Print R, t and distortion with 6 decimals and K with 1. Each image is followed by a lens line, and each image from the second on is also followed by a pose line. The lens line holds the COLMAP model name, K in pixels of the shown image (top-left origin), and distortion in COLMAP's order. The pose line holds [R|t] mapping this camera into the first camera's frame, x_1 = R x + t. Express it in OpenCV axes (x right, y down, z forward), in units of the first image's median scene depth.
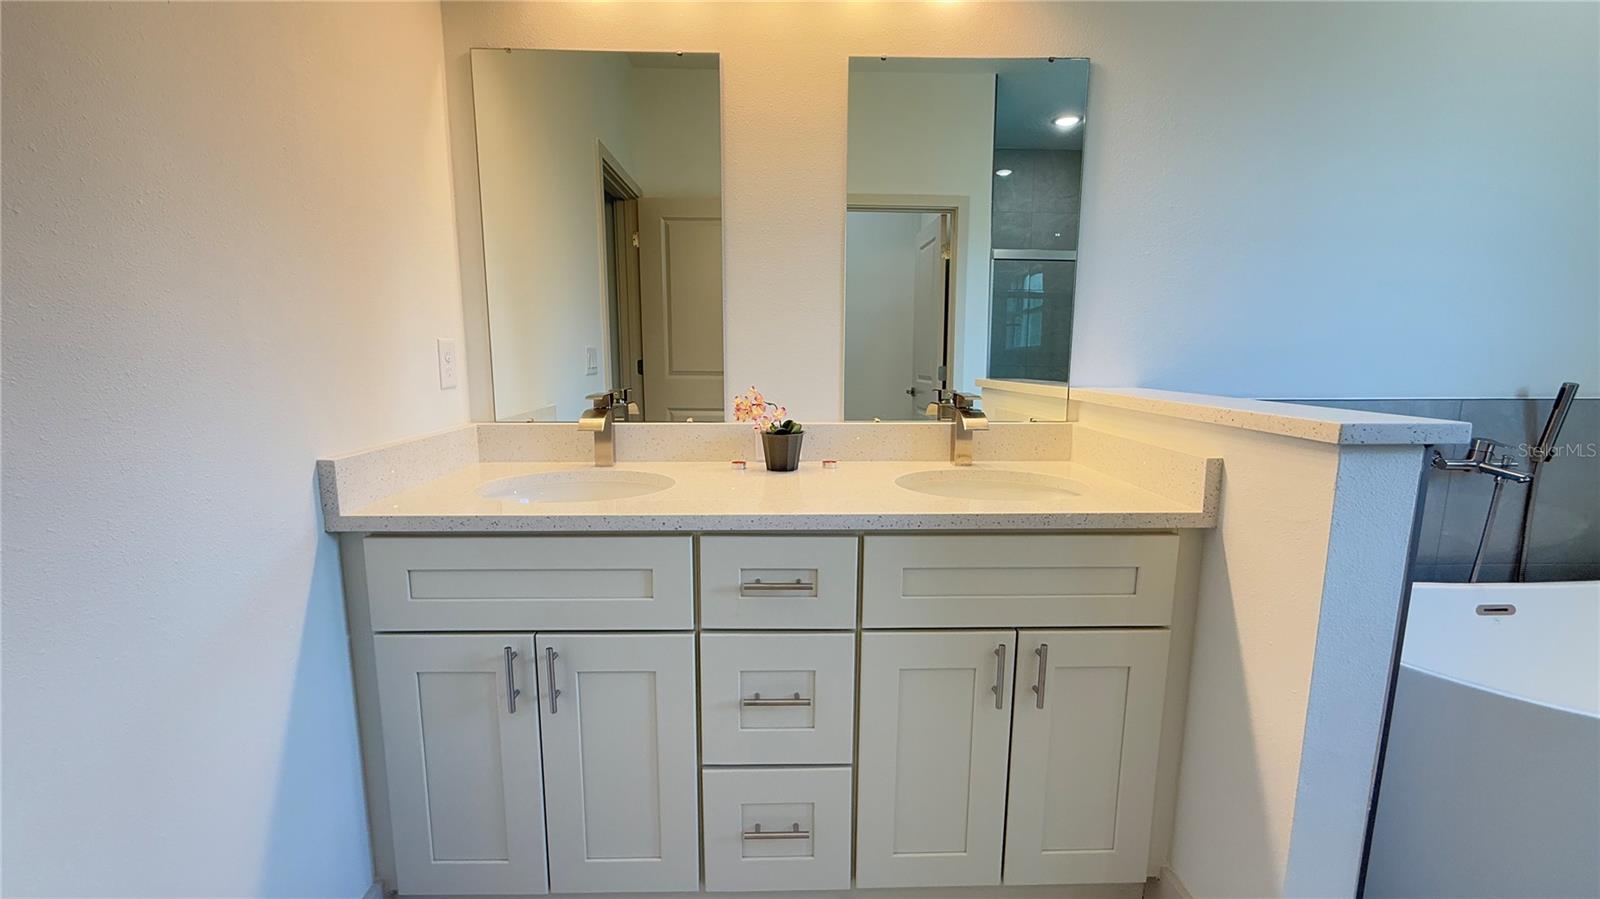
lens RADIAL K [[636.7, 0, 799.7], [0, 636.7, 450.7], [0, 0, 1]] dist [-0.000284, -0.000255]
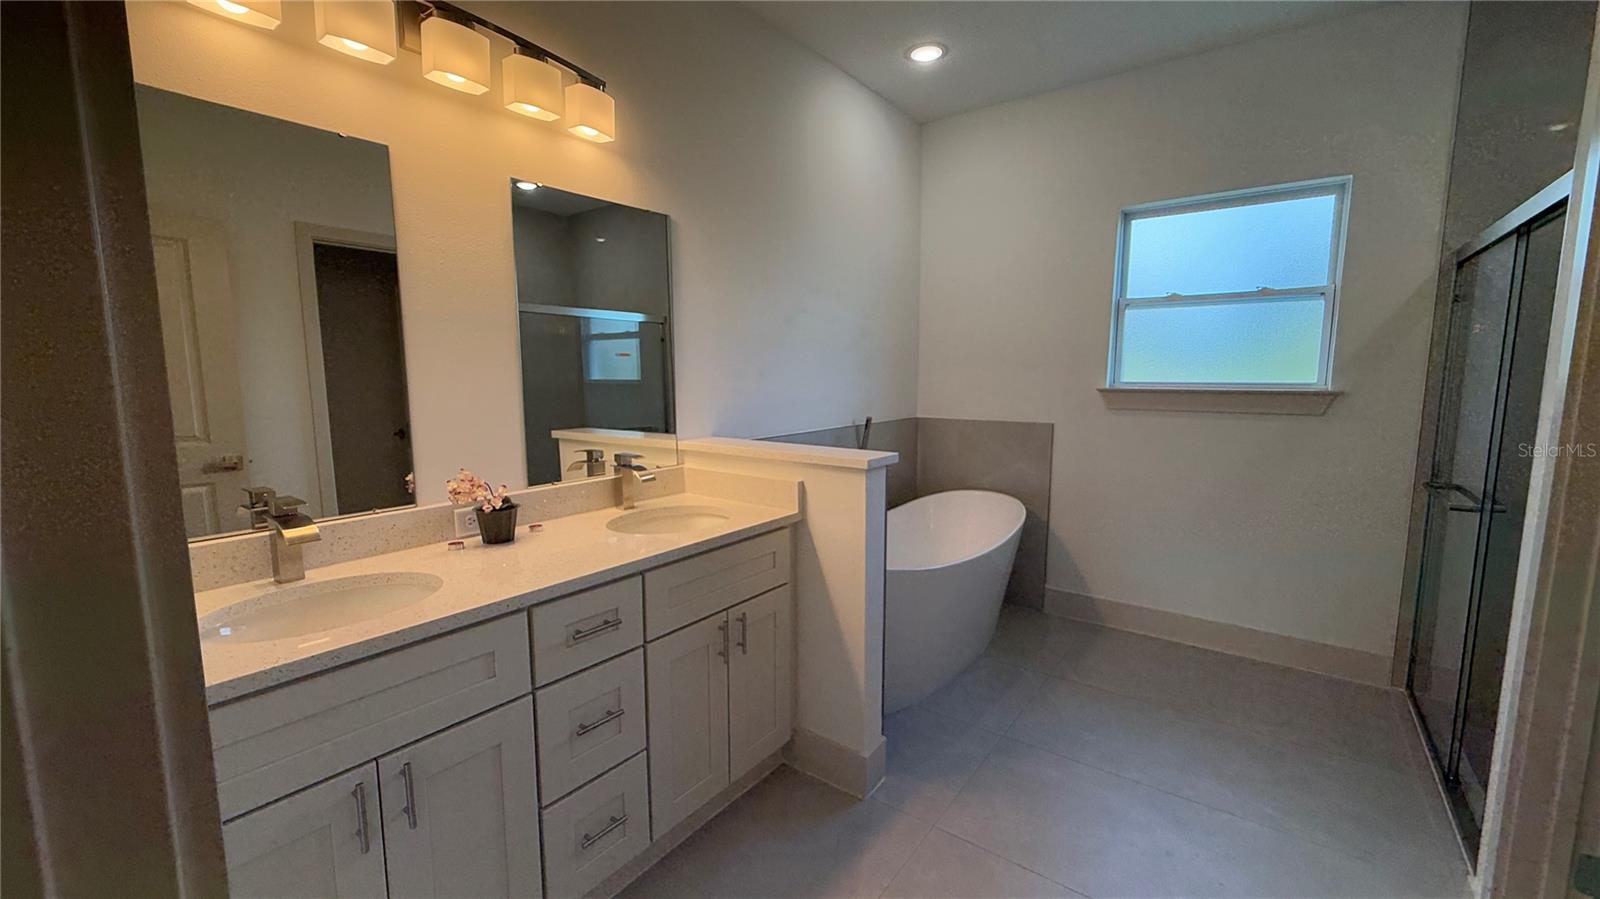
lens RADIAL K [[636.7, 0, 798.4], [0, 636.7, 450.8], [0, 0, 1]] dist [-0.000284, -0.000255]
pose [[0.624668, -0.100387, 0.774411, -0.694209], [0.121852, 0.992085, 0.030314, -0.122202], [-0.771325, 0.075427, 0.631957, -0.126265]]
